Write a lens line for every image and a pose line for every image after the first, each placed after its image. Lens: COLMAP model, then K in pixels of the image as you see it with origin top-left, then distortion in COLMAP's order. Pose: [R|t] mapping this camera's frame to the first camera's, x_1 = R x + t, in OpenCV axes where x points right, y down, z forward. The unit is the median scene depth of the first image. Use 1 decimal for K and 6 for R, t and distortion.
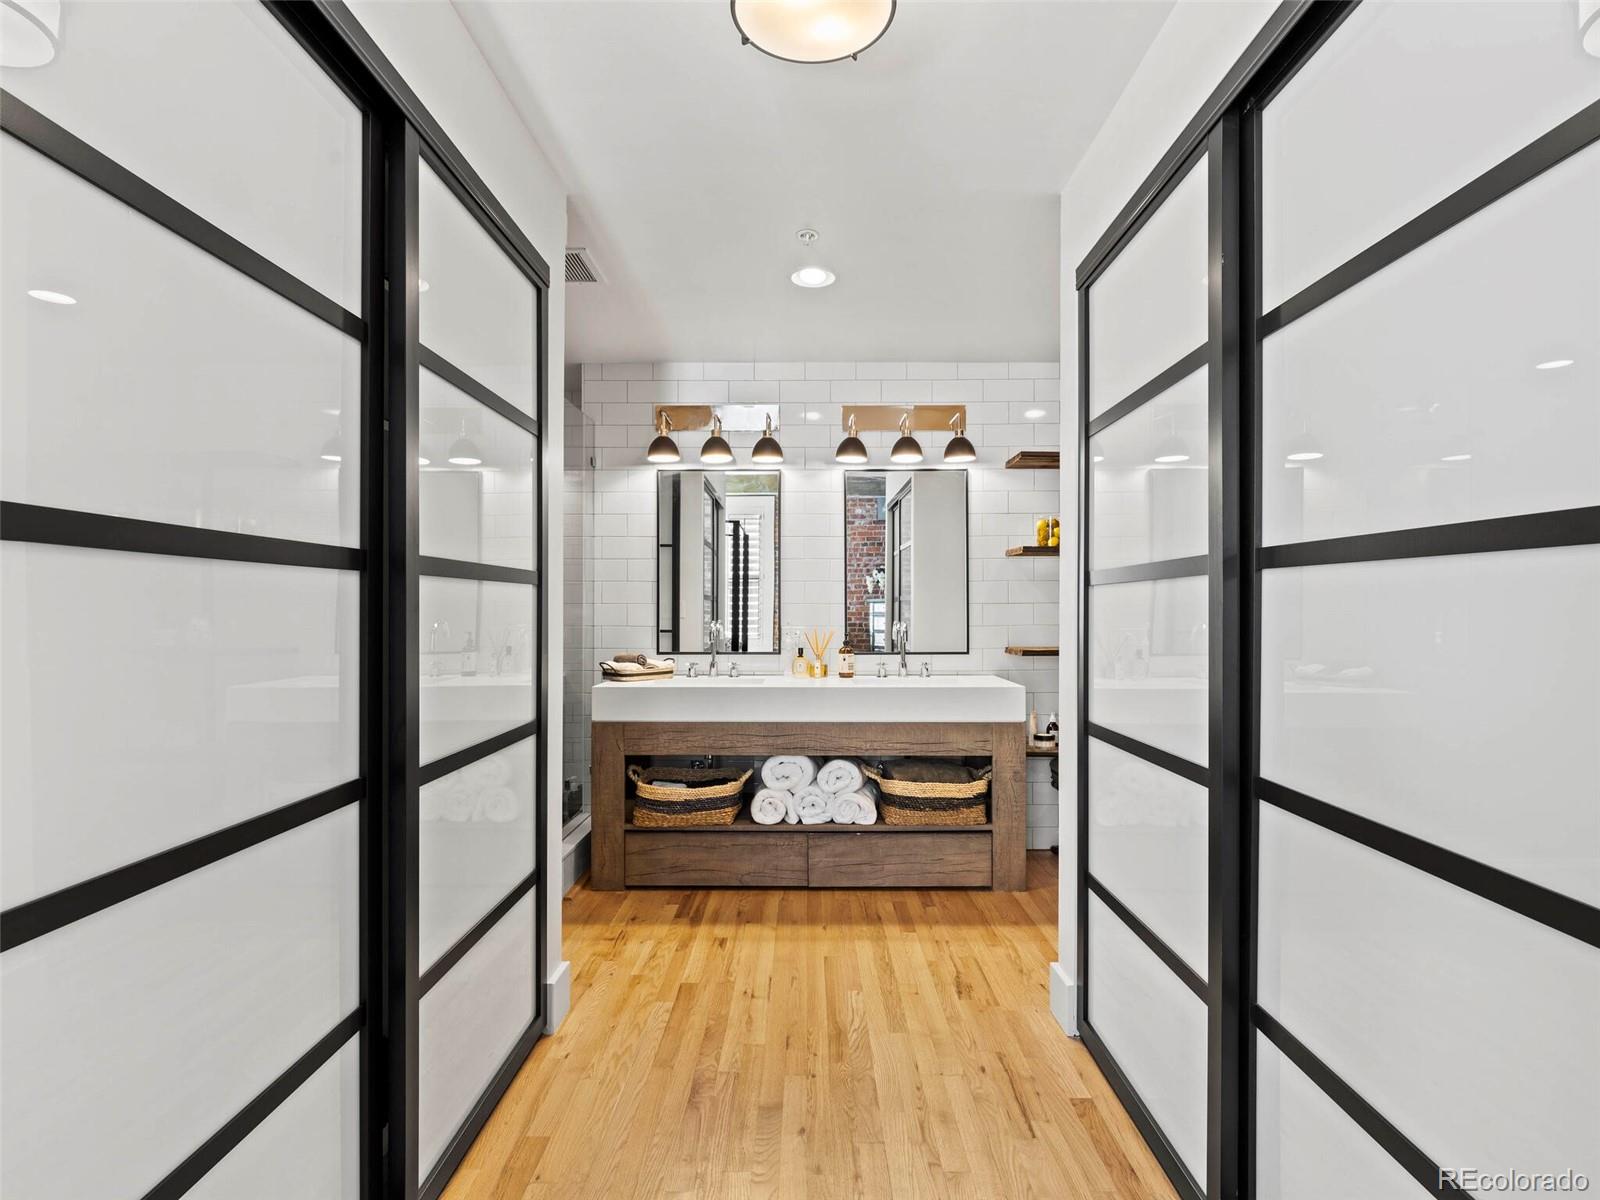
lens RADIAL K [[808.7, 0, 800.8], [0, 808.7, 612.1], [0, 0, 1]] dist [0.003815, -0.001523]
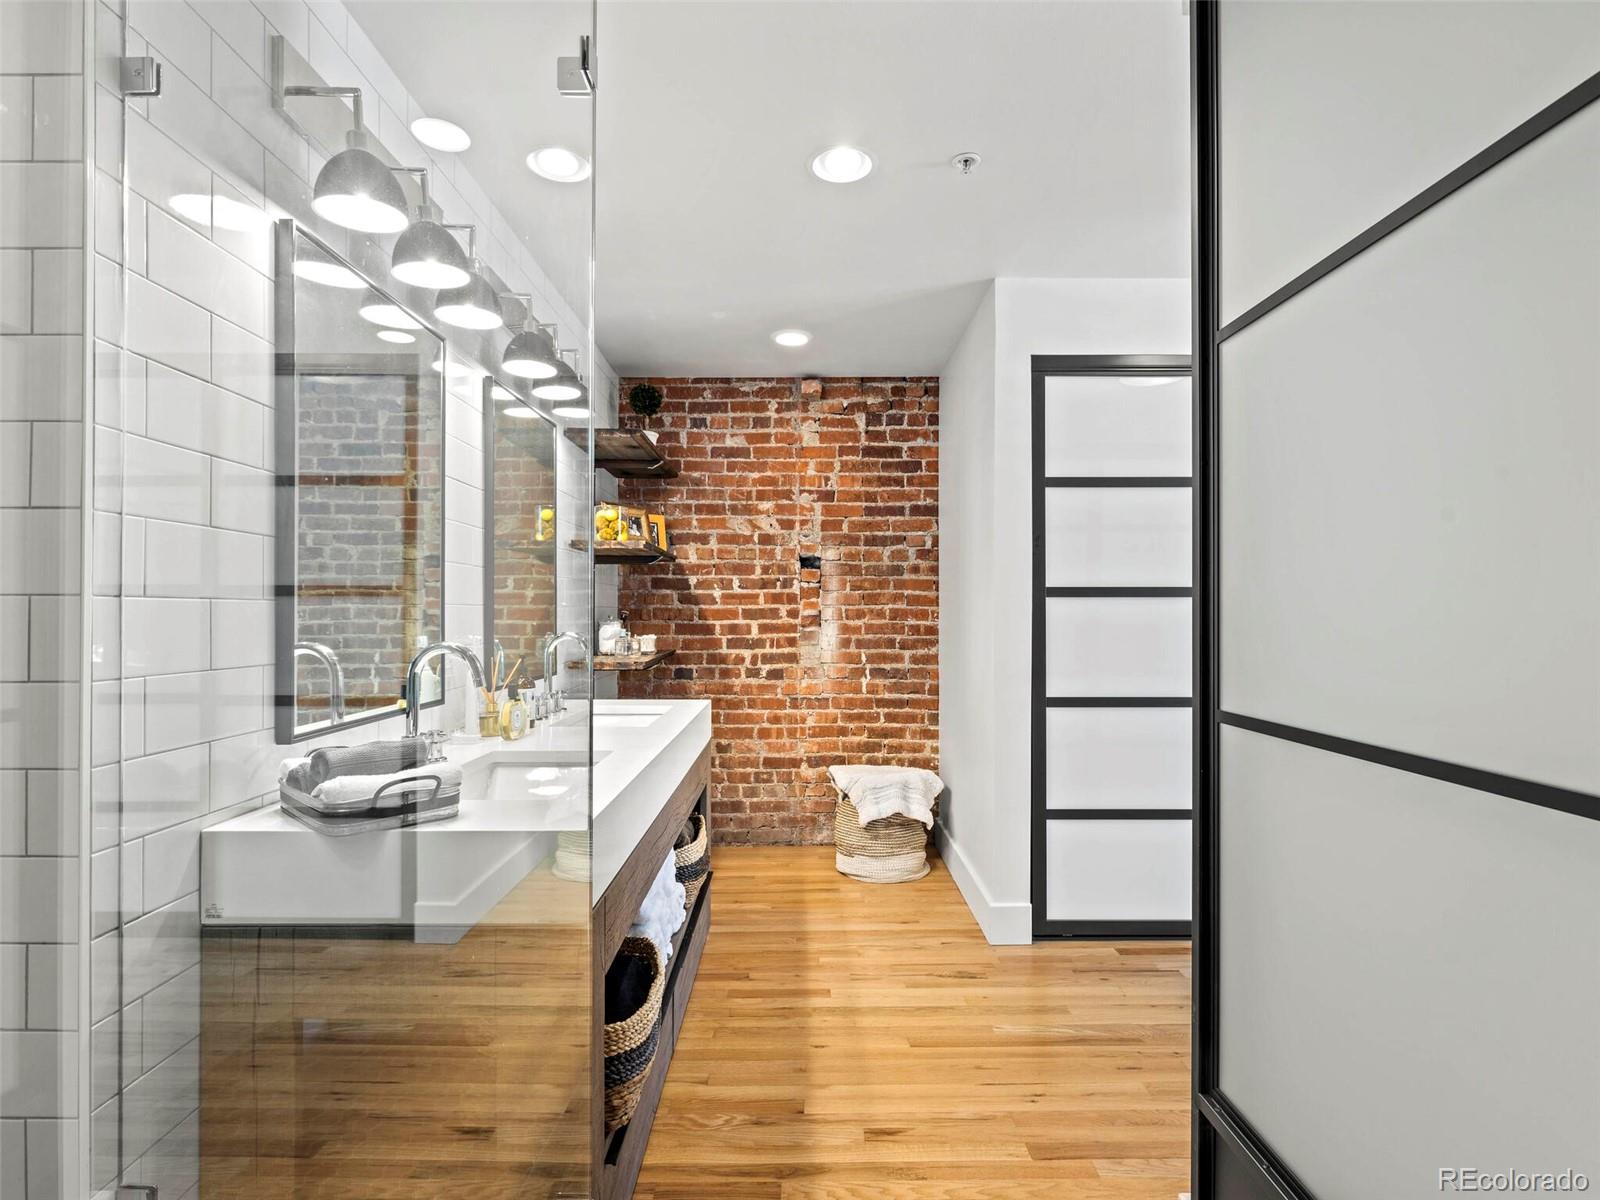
lens RADIAL K [[808.7, 0, 800.8], [0, 808.7, 612.1], [0, 0, 1]] dist [0.003815, -0.001523]
pose [[-0.016405, -0.000833, 0.999865, -0.617813], [0.003887, 0.999992, 0.000897, -0.005315], [-0.999858, 0.003901, -0.016402, 0.897323]]
